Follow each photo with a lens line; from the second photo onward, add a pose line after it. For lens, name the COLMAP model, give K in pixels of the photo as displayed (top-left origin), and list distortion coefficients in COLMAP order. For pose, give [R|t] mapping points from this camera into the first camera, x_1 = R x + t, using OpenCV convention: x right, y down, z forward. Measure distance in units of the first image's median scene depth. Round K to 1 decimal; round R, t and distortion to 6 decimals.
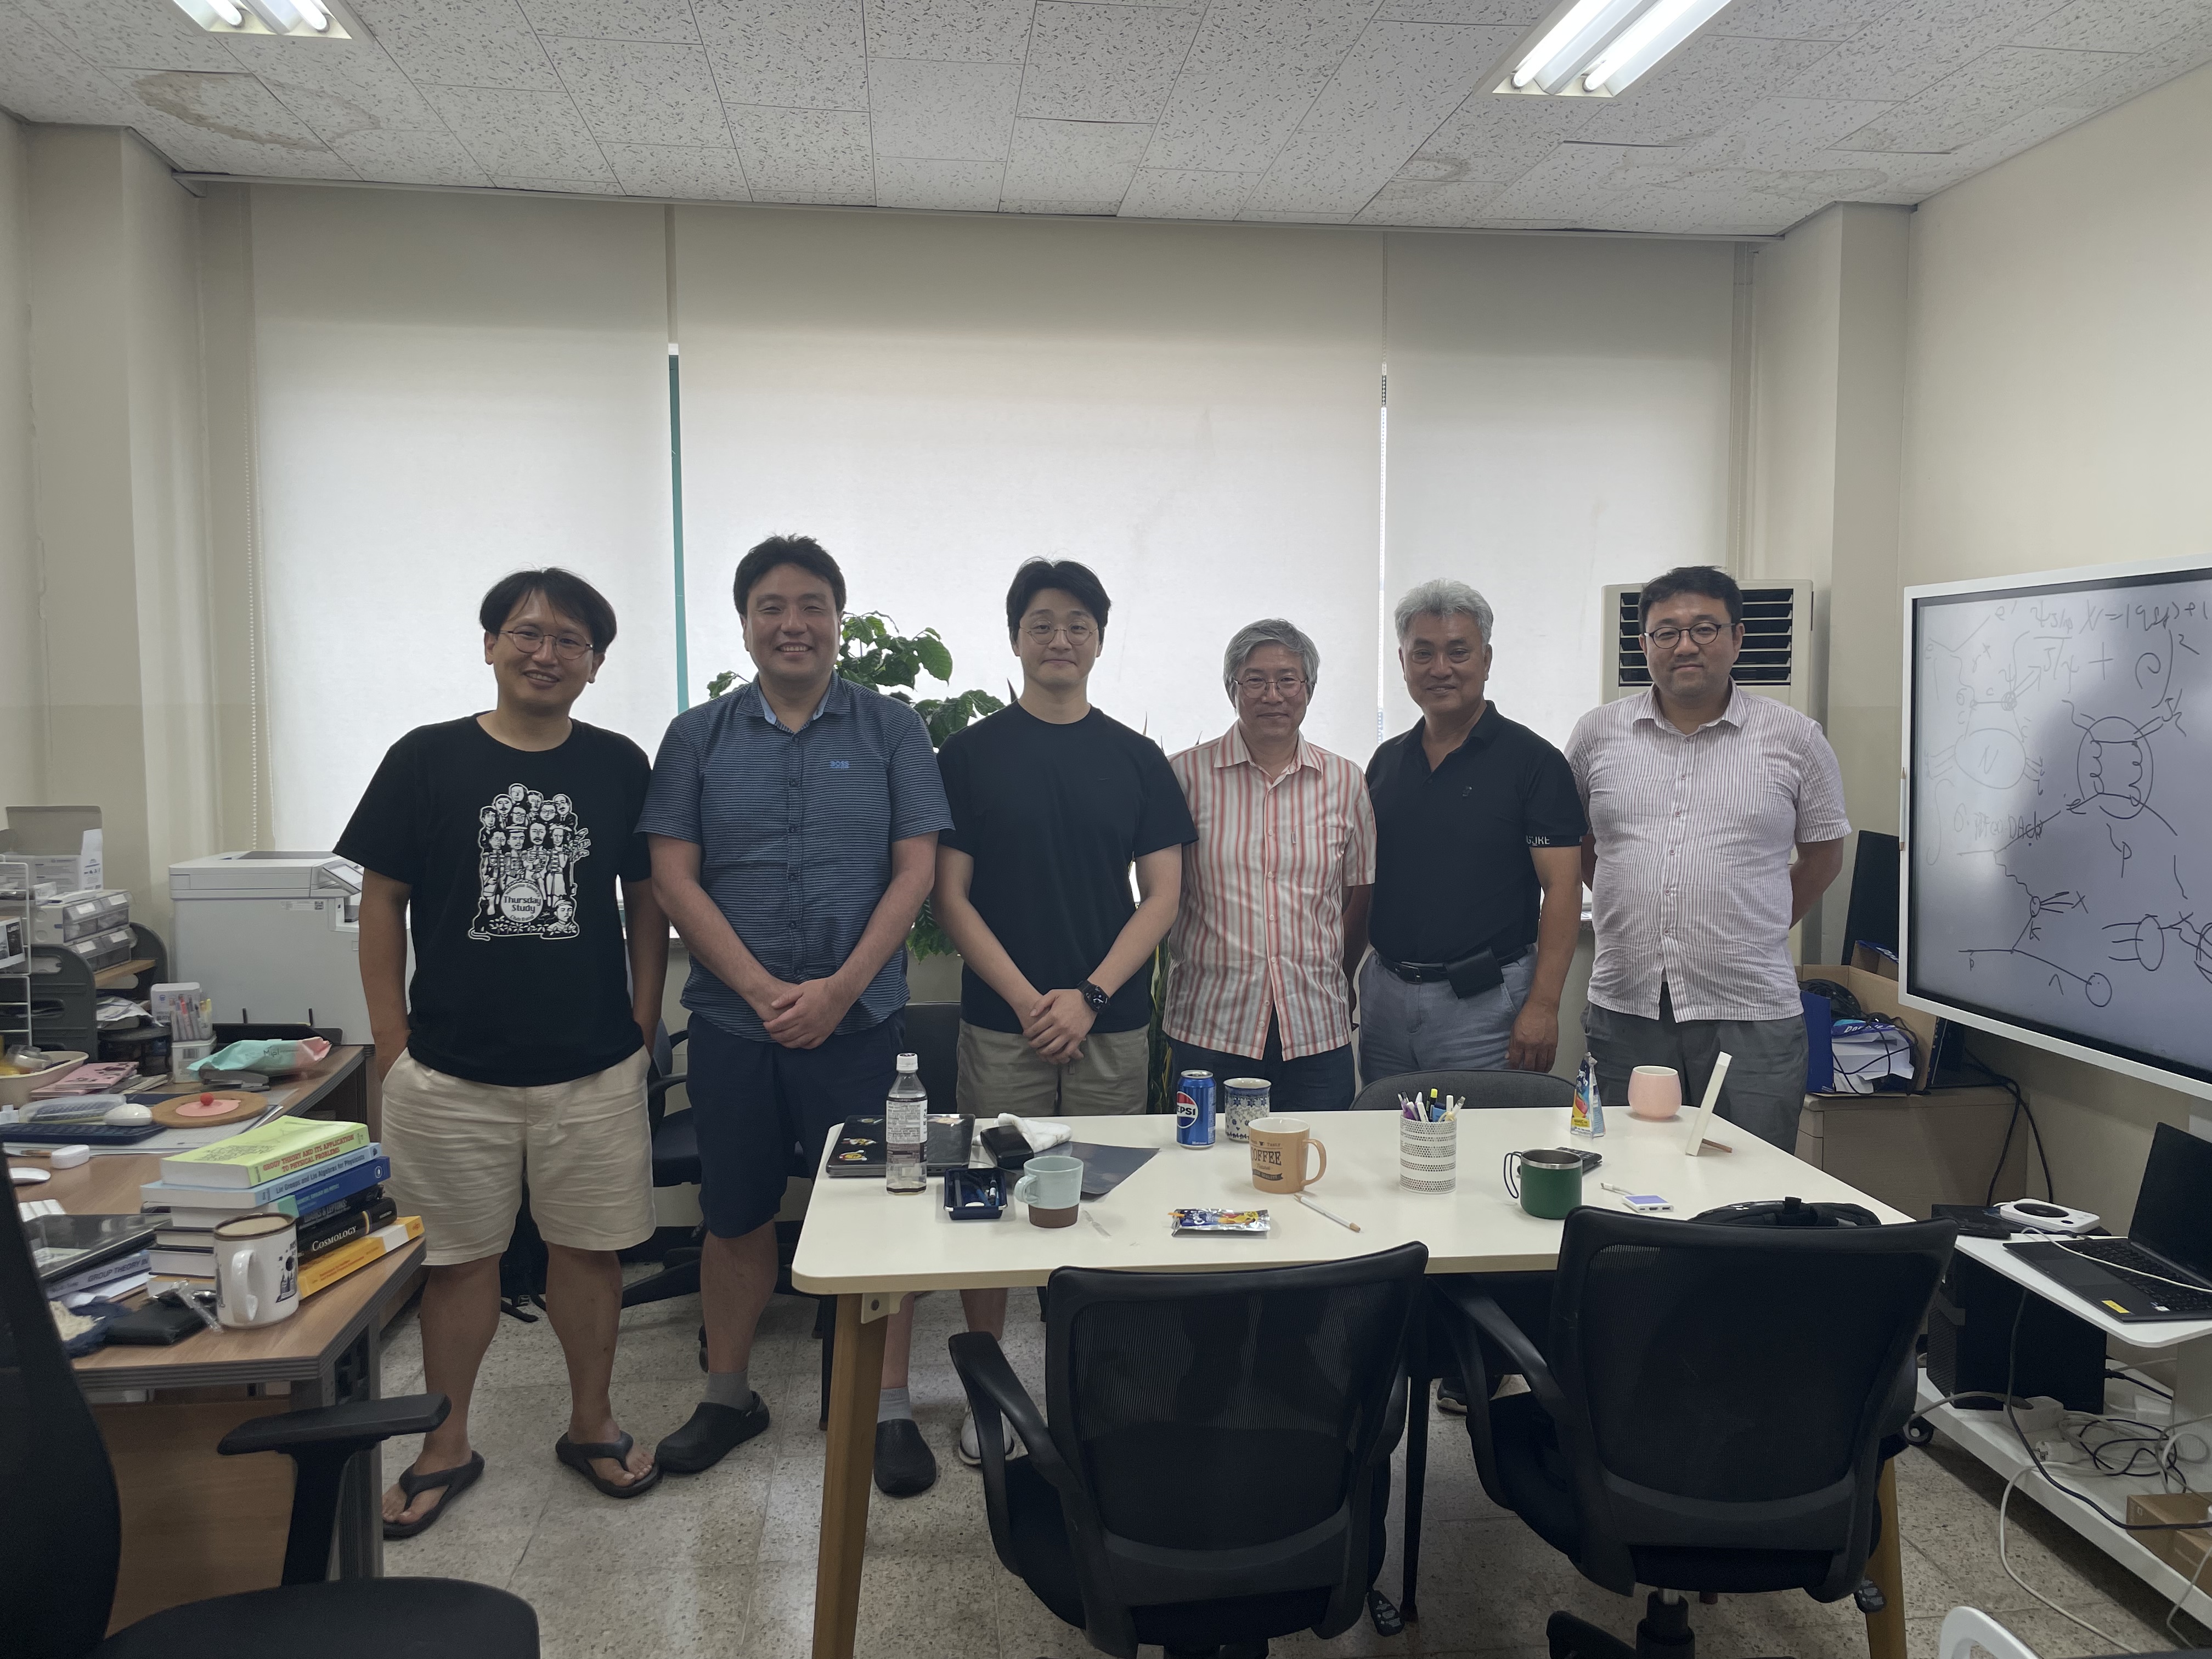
lens RADIAL K [[1673.2, 0, 1128.7], [0, 1673.2, 821.1], [0, 0, 1]] dist [0.075857, -0.084369]
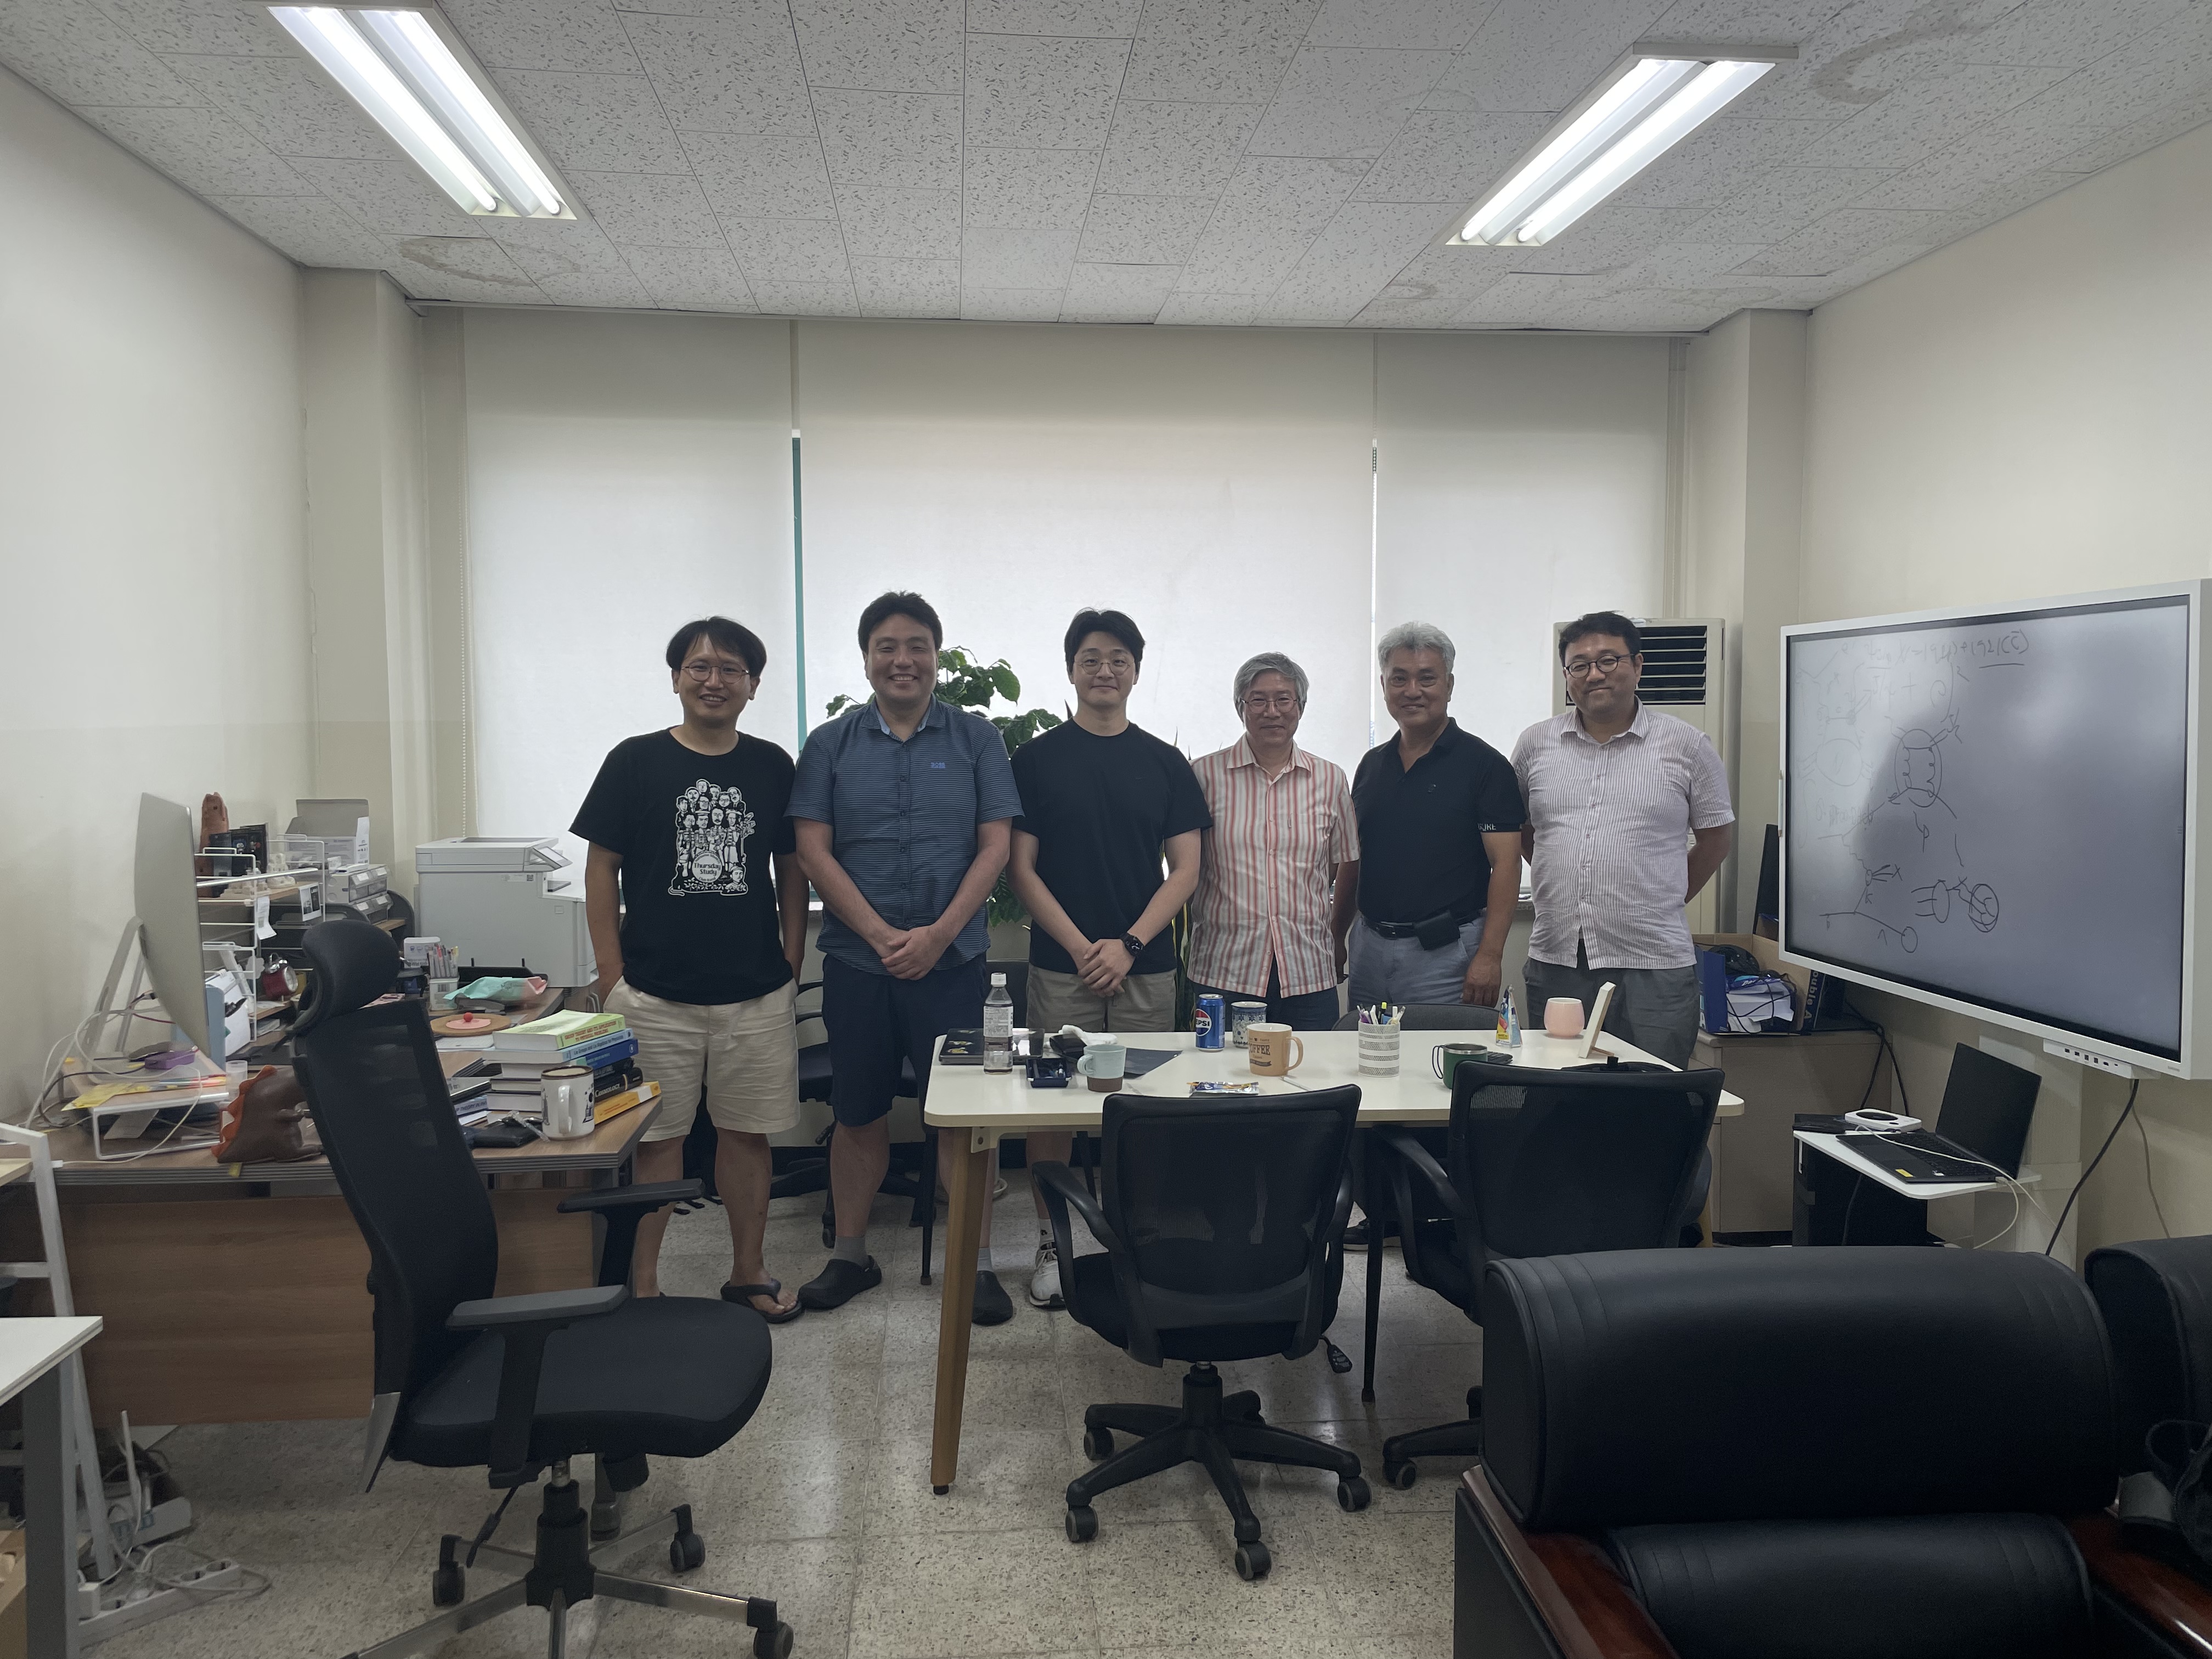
lens RADIAL K [[1673.2, 0, 1115.6], [0, 1673.2, 825.4], [0, 0, 1]] dist [0.075857, -0.084369]
pose [[0.999493, 0.001466, -0.031797, 0.005660], [-0.001715, 0.999968, -0.007795, 0.020711], [0.031784, 0.007846, 0.999464, -0.276629]]
